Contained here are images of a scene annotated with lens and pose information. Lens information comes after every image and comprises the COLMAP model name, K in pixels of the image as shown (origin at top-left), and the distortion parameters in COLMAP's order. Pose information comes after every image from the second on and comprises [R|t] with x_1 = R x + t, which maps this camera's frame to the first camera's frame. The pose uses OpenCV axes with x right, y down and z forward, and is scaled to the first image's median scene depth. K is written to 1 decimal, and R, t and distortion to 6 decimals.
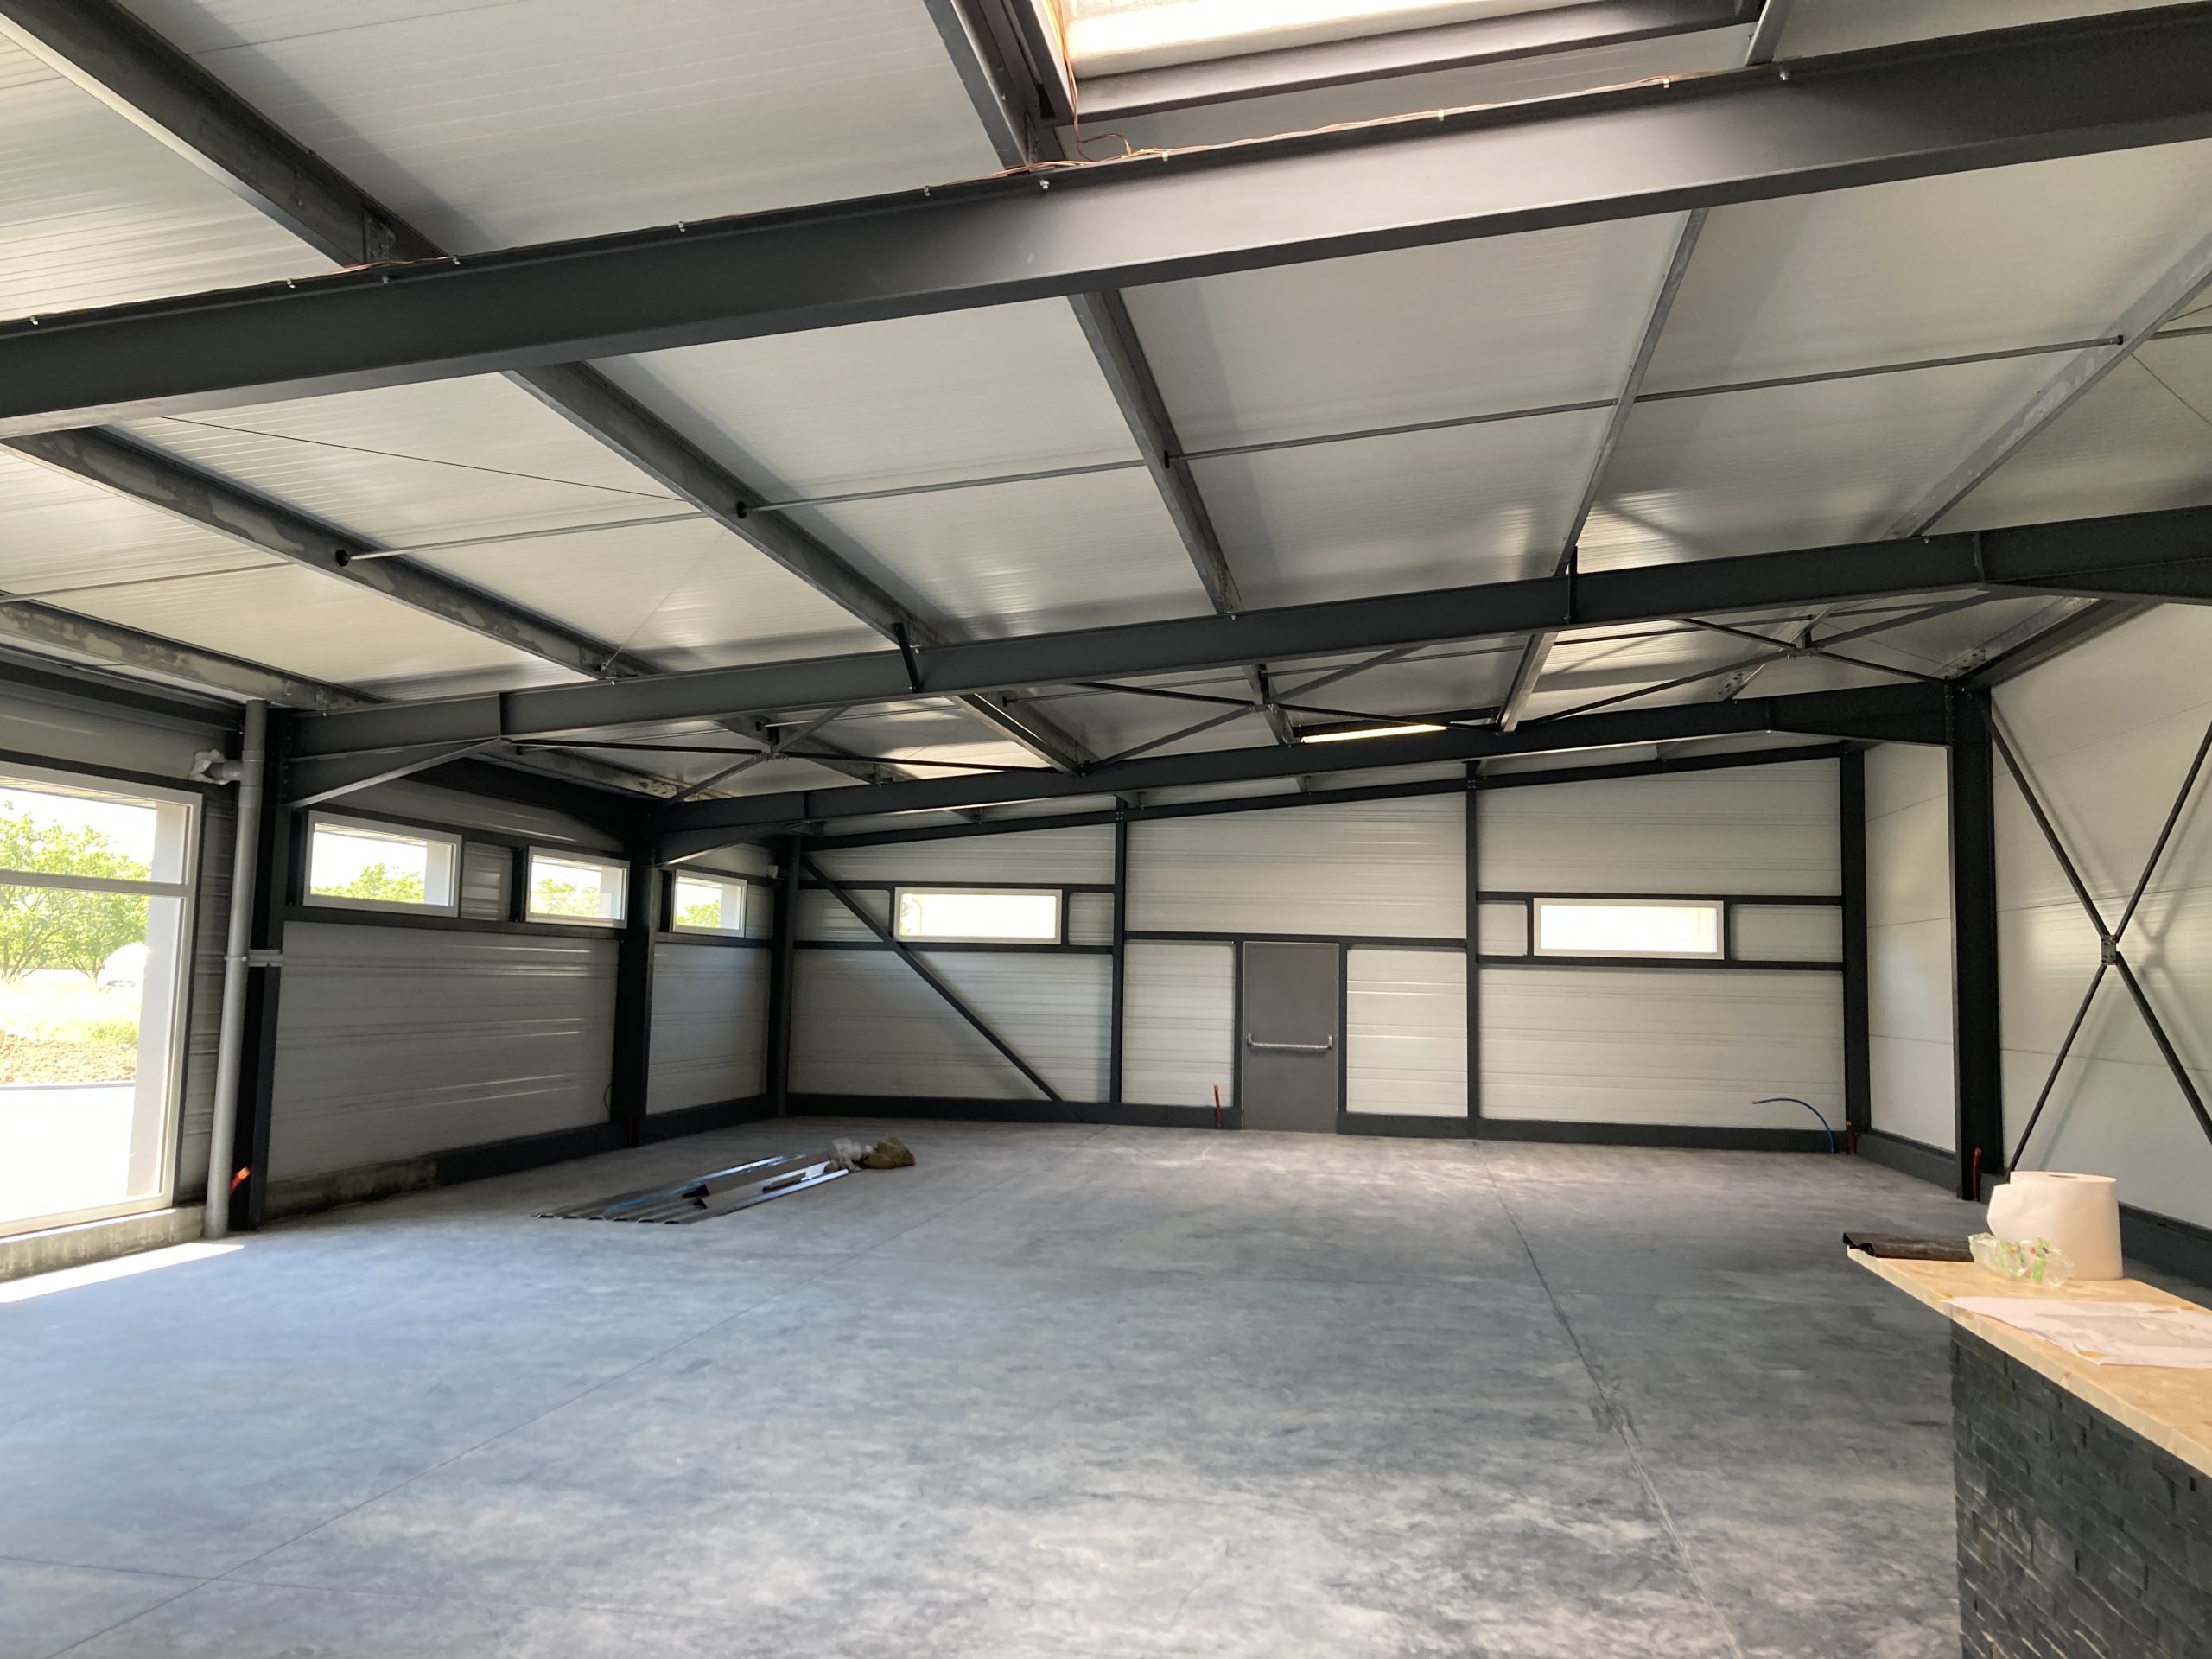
lens RADIAL K [[1798.3, 0, 1107.3], [0, 1798.3, 825.7], [0, 0, 1]] dist [-0.001786, 0.001350]
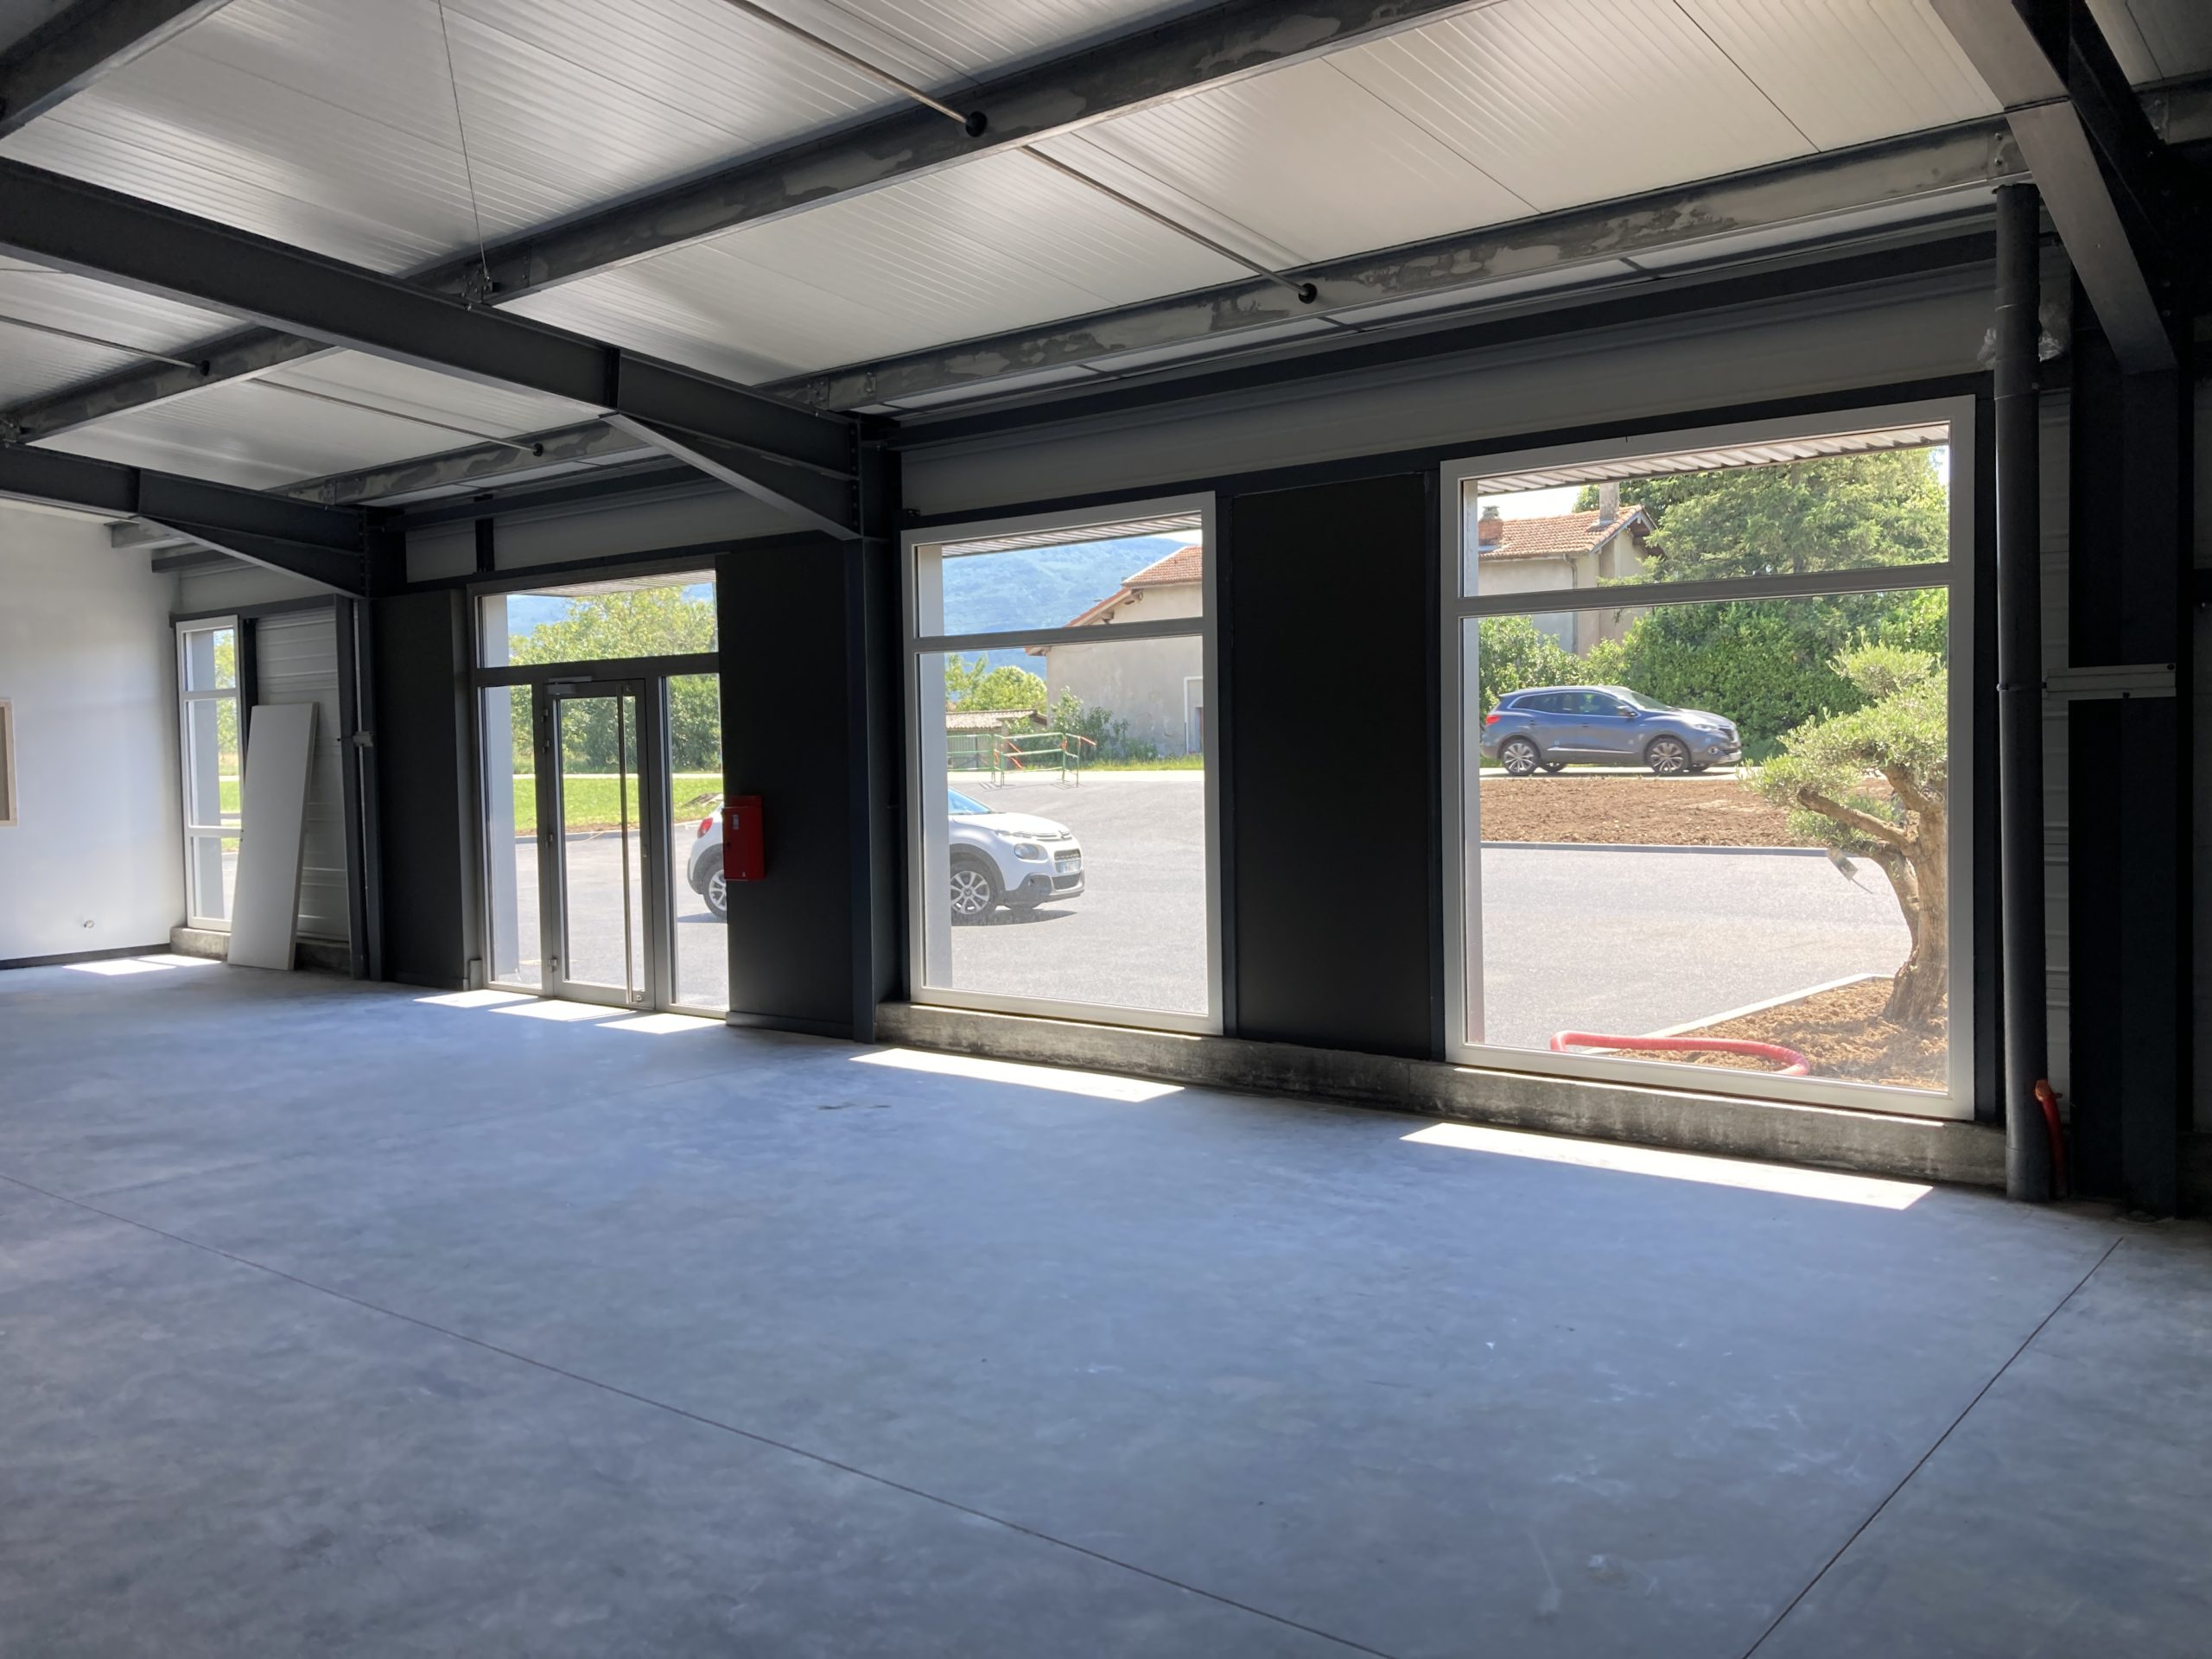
lens RADIAL K [[1798.3, 0, 1107.3], [0, 1798.3, 825.6], [0, 0, 1]] dist [-0.001786, 0.001350]
pose [[-0.493945, 0.045472, -0.868304, 0.128632], [0.095949, 0.995383, -0.002454, 0.102191], [0.864183, -0.084525, -0.496027, 1.167715]]
